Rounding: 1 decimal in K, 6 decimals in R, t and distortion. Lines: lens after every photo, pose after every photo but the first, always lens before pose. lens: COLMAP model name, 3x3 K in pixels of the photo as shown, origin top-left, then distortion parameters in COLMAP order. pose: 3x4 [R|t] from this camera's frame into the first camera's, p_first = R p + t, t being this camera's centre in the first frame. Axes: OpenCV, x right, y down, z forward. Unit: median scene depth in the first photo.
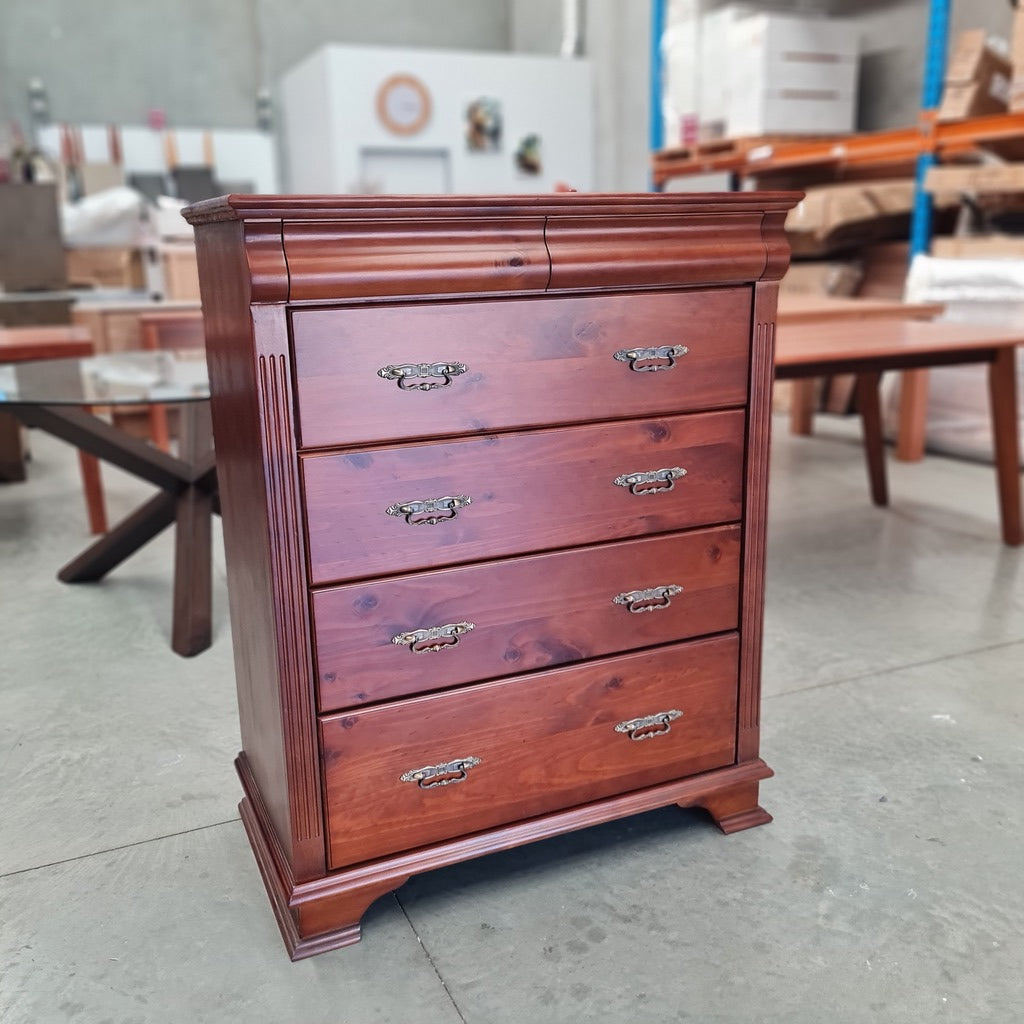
lens RADIAL K [[1032.5, 0, 501.8], [0, 1032.5, 503.0], [0, 0, 1]] dist [0.040904, -0.000894]
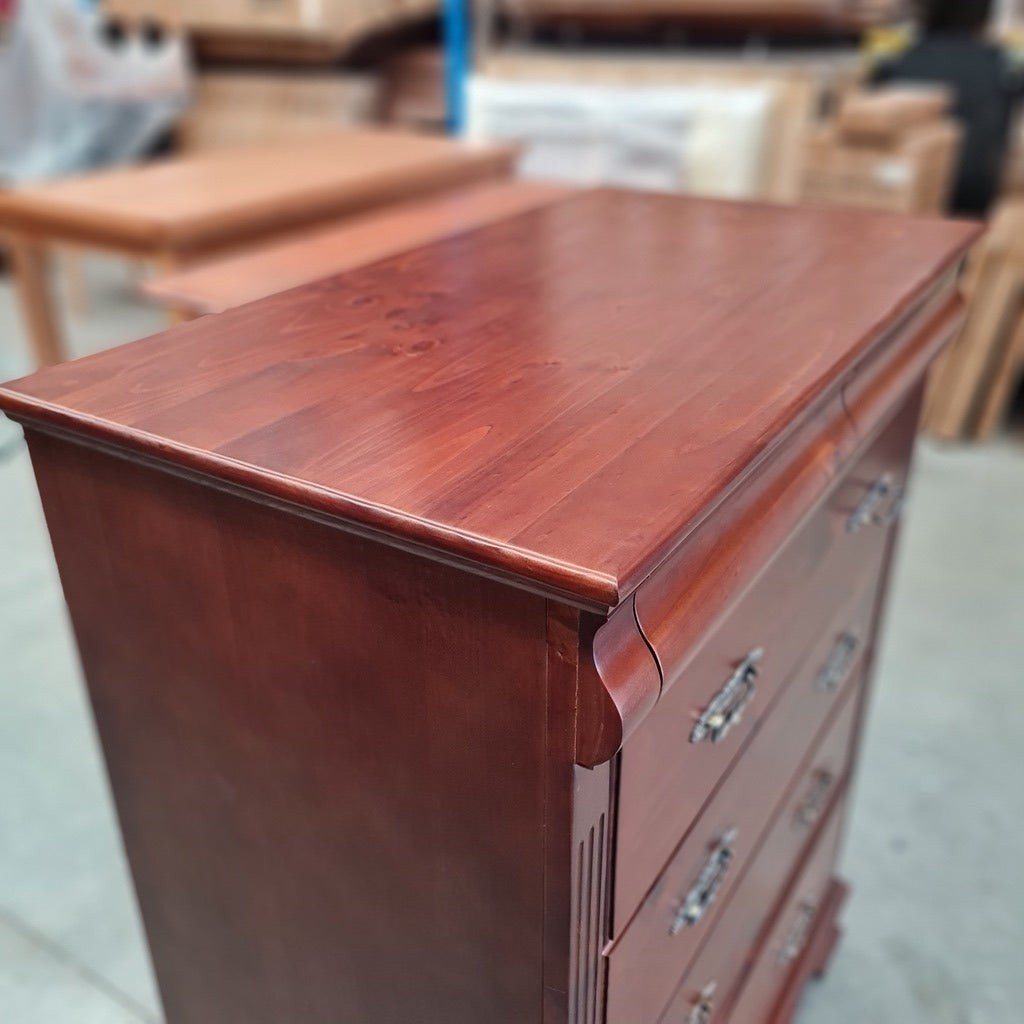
lens RADIAL K [[1049.0, 0, 512.6], [0, 1049.0, 516.6], [0, 0, 1]] dist [0.026758, -0.018314]
pose [[0.829186, -0.245725, 0.502066, -0.365712], [0.127593, 0.957685, 0.257992, -0.322984], [-0.544216, -0.149863, 0.825452, 0.540239]]
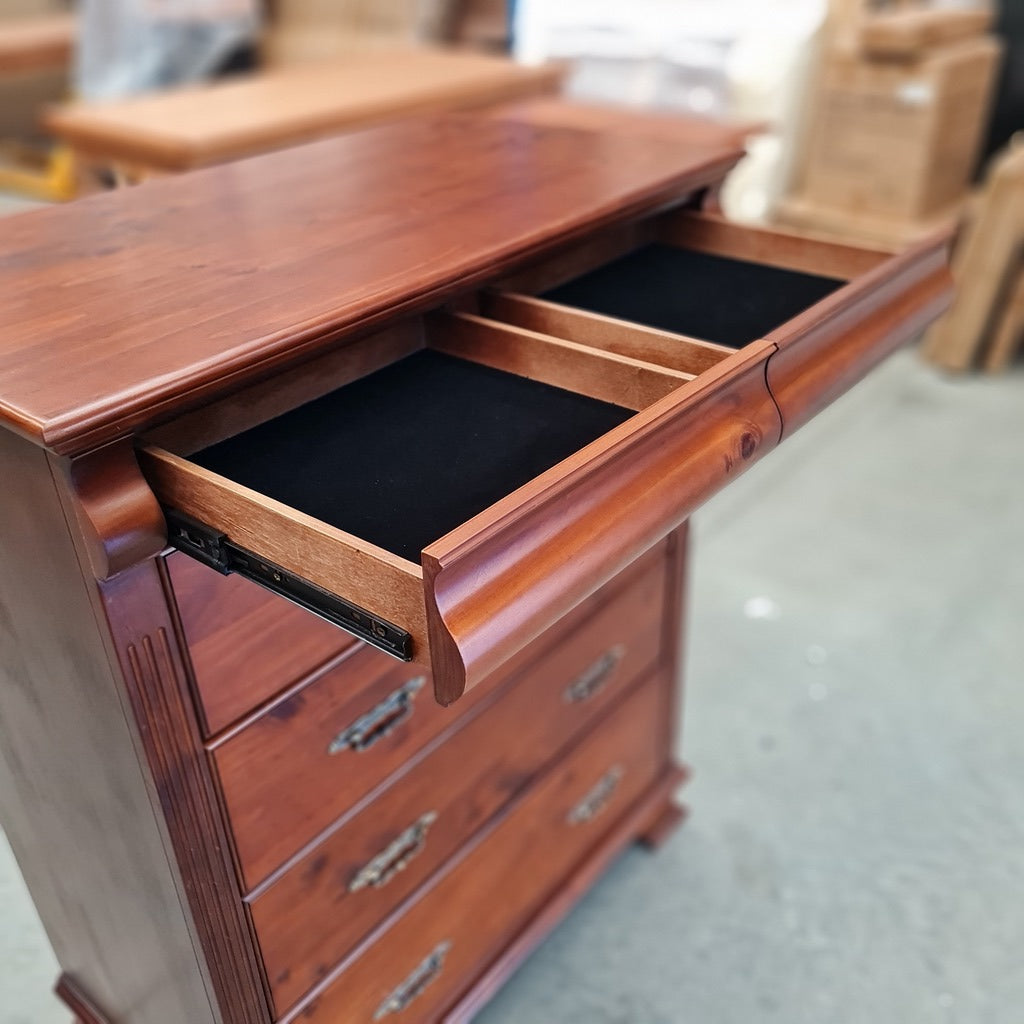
lens RADIAL K [[1036.6, 0, 512.0], [0, 1036.6, 512.0], [0, 0, 1]] dist [0.039944, -0.009213]
pose [[0.893116, -0.238564, 0.381354, -0.199397], [0.121017, 0.943954, 0.307094, -0.293246], [-0.433242, -0.228120, 0.871931, 0.349942]]
